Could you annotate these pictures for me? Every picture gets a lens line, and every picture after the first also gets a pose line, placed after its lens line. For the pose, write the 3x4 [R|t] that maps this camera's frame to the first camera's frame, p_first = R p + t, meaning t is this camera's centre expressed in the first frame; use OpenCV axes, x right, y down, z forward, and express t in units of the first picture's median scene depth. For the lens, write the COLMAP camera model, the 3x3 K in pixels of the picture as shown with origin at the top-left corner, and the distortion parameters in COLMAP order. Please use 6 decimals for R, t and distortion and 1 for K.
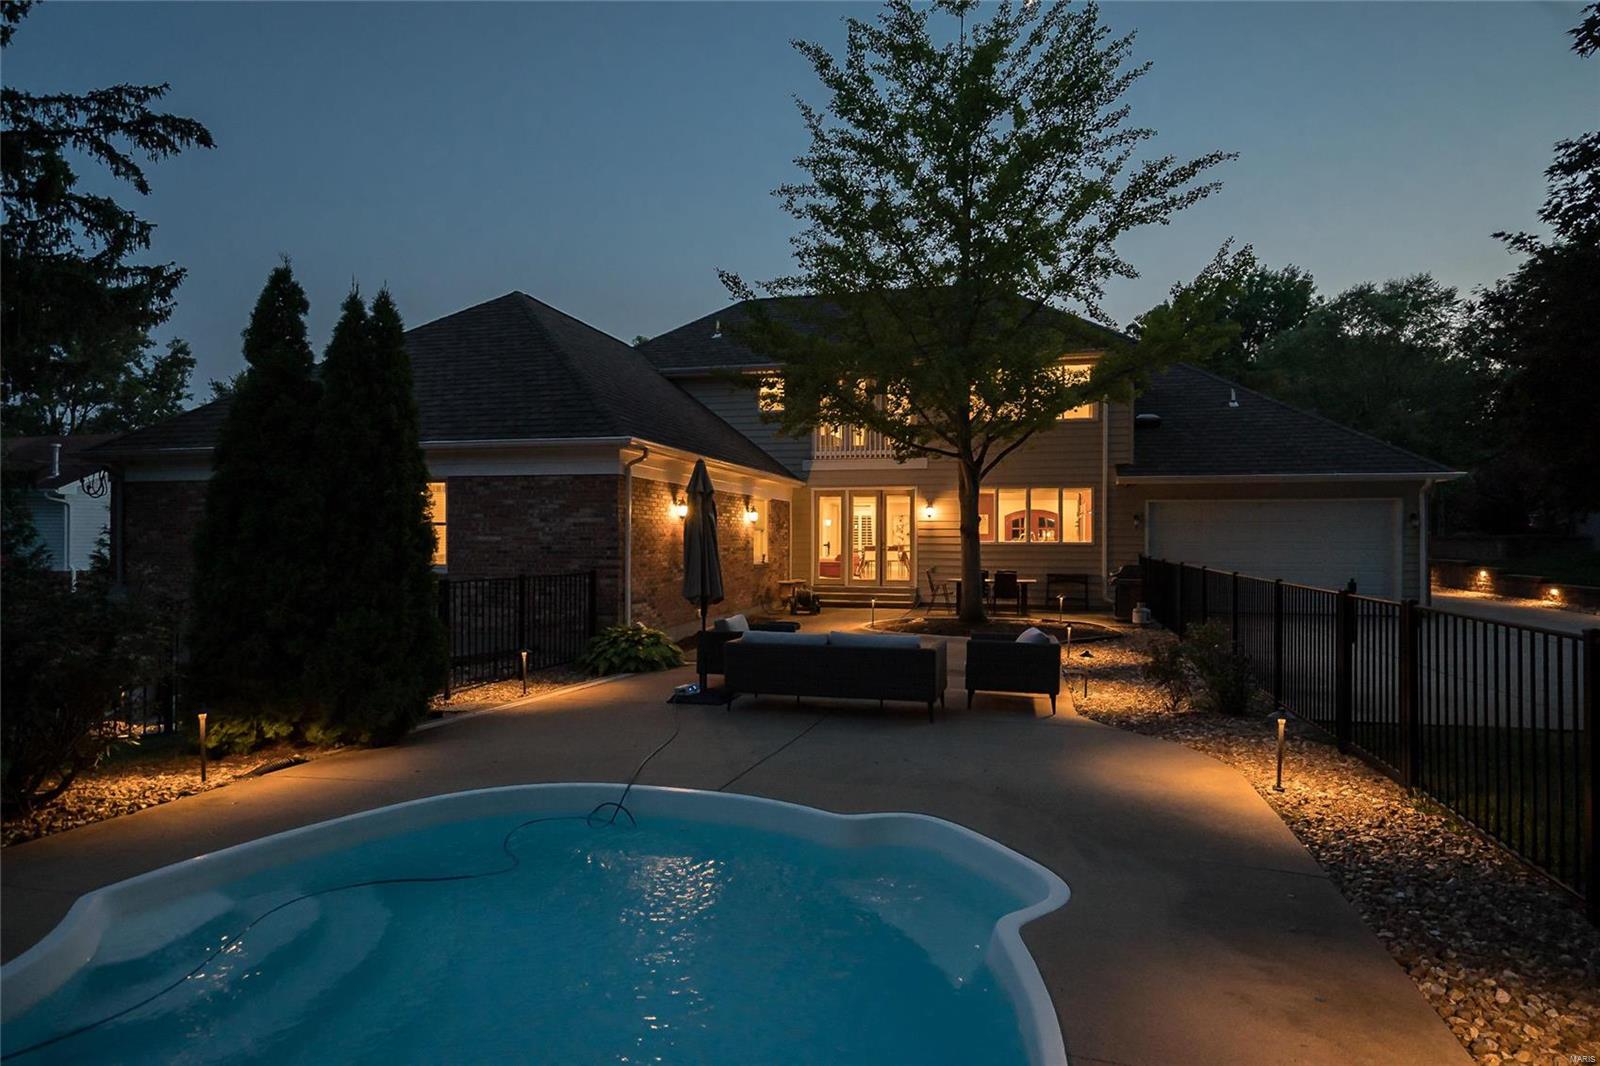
lens RADIAL K [[835.8, 0, 796.3], [0, 835.8, 533.7], [0, 0, 1]] dist [0.001552, 0.000265]
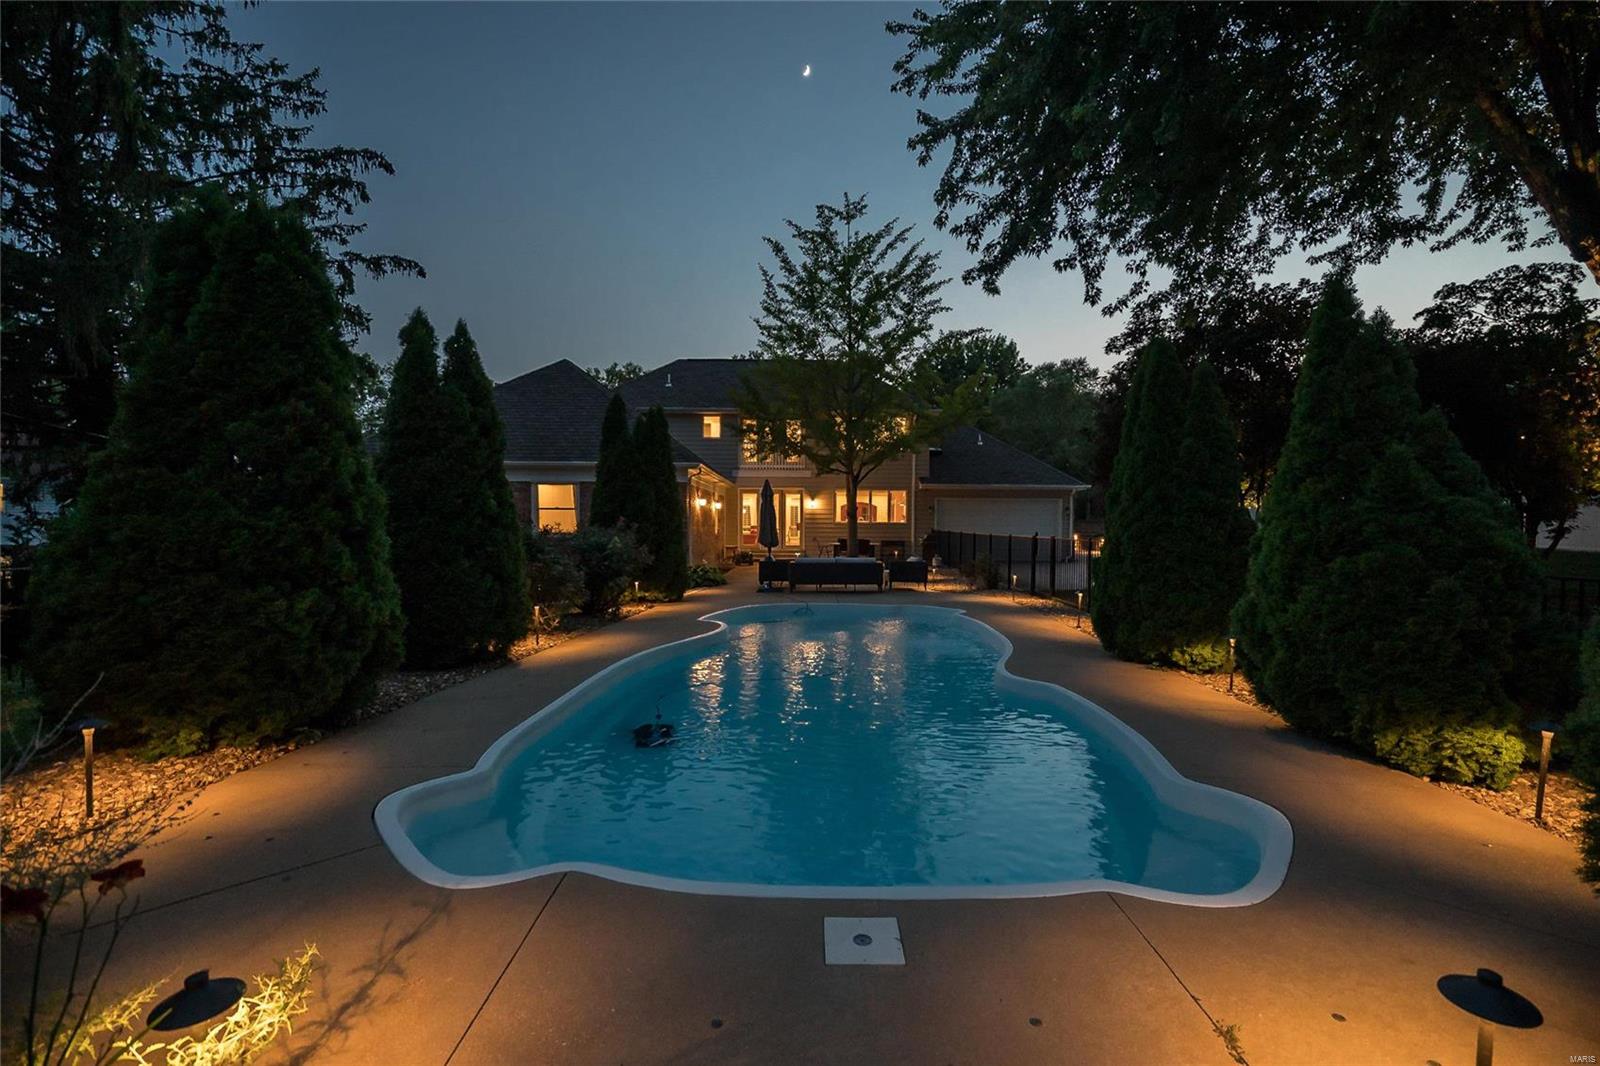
lens RADIAL K [[707.7, 0, 803.2], [0, 707.7, 545.6], [0, 0, 1]] dist [0.002564, 0.000198]
pose [[0.966278, -0.007190, 0.257401, -0.246019], [-0.003171, 0.999202, 0.039811, 0.001203], [-0.257481, -0.039285, 0.965484, -0.385824]]
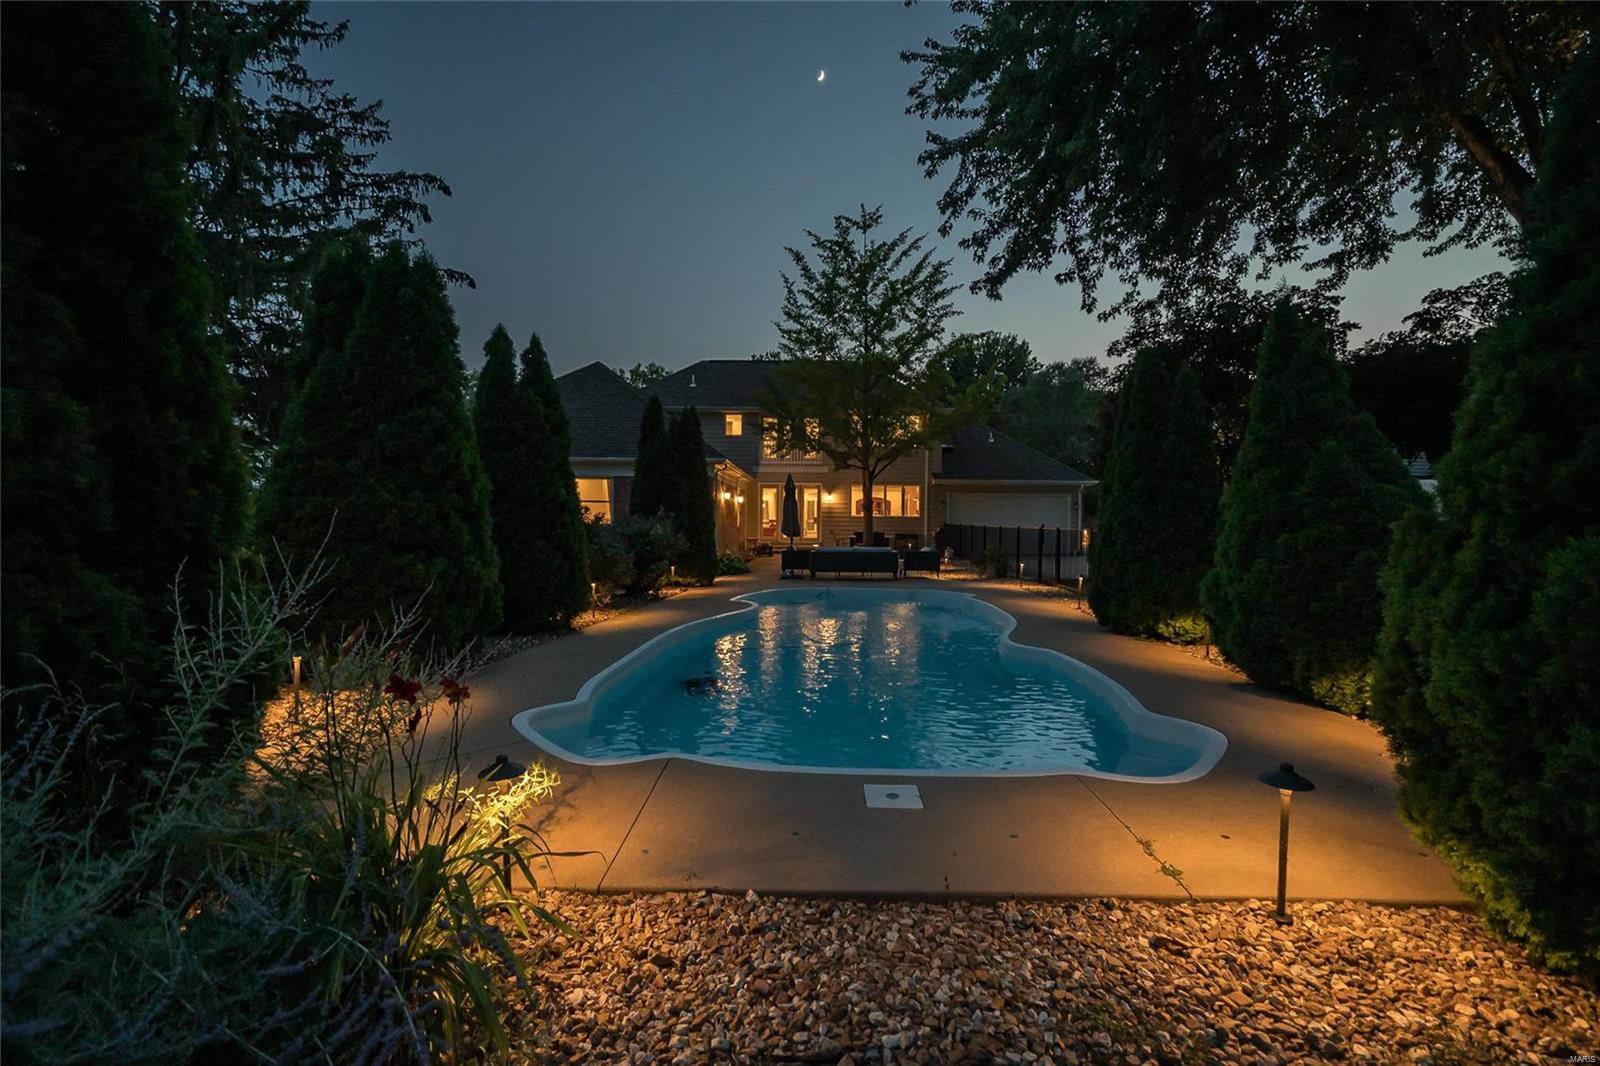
lens RADIAL K [[705.7, 0, 800.0], [0, 705.7, 533.0], [0, 0, 1]] dist [-0.001867, -0.000294]
pose [[0.971837, -0.001653, 0.235647, -0.272486], [-0.004754, 0.999634, 0.026619, 0.008258], [-0.235605, -0.026990, 0.971474, -0.444402]]
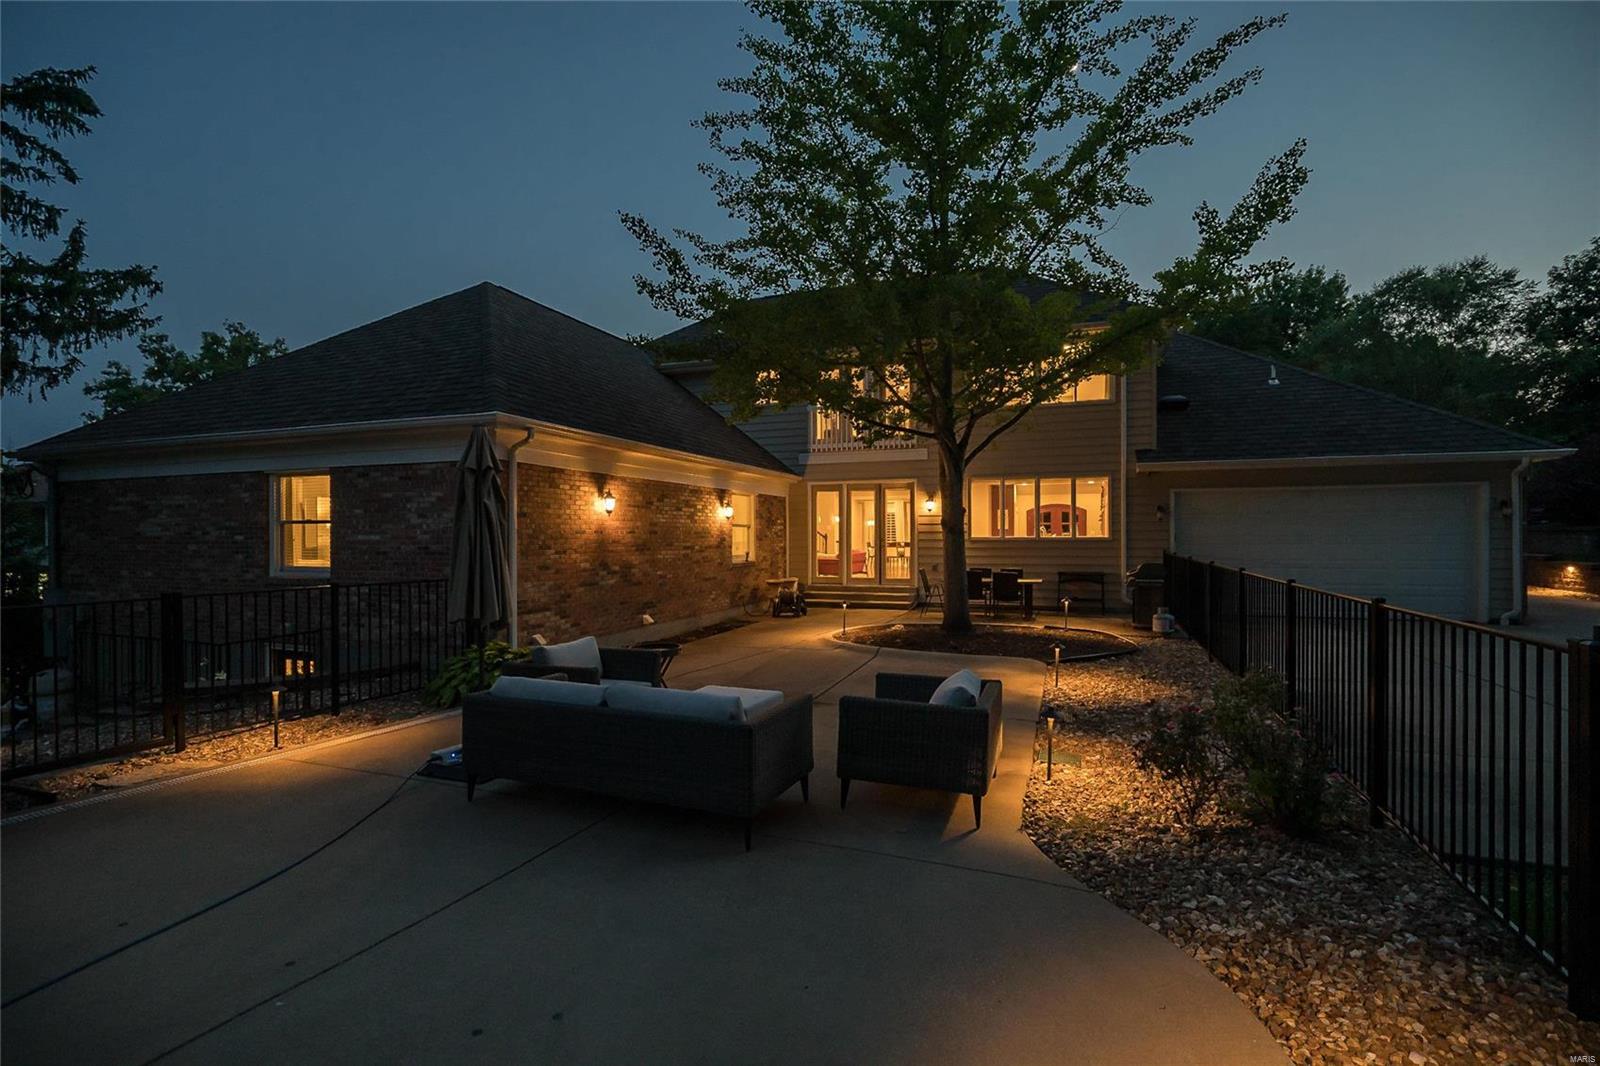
lens RADIAL K [[705.7, 0, 800.0], [0, 705.7, 533.0], [0, 0, 1]] dist [-0.001867, -0.000294]
pose [[0.994630, -0.007459, -0.103222, 0.108991], [0.007668, 0.999969, 0.001637, 0.002242], [0.103207, -0.002419, 0.994657, 0.225847]]
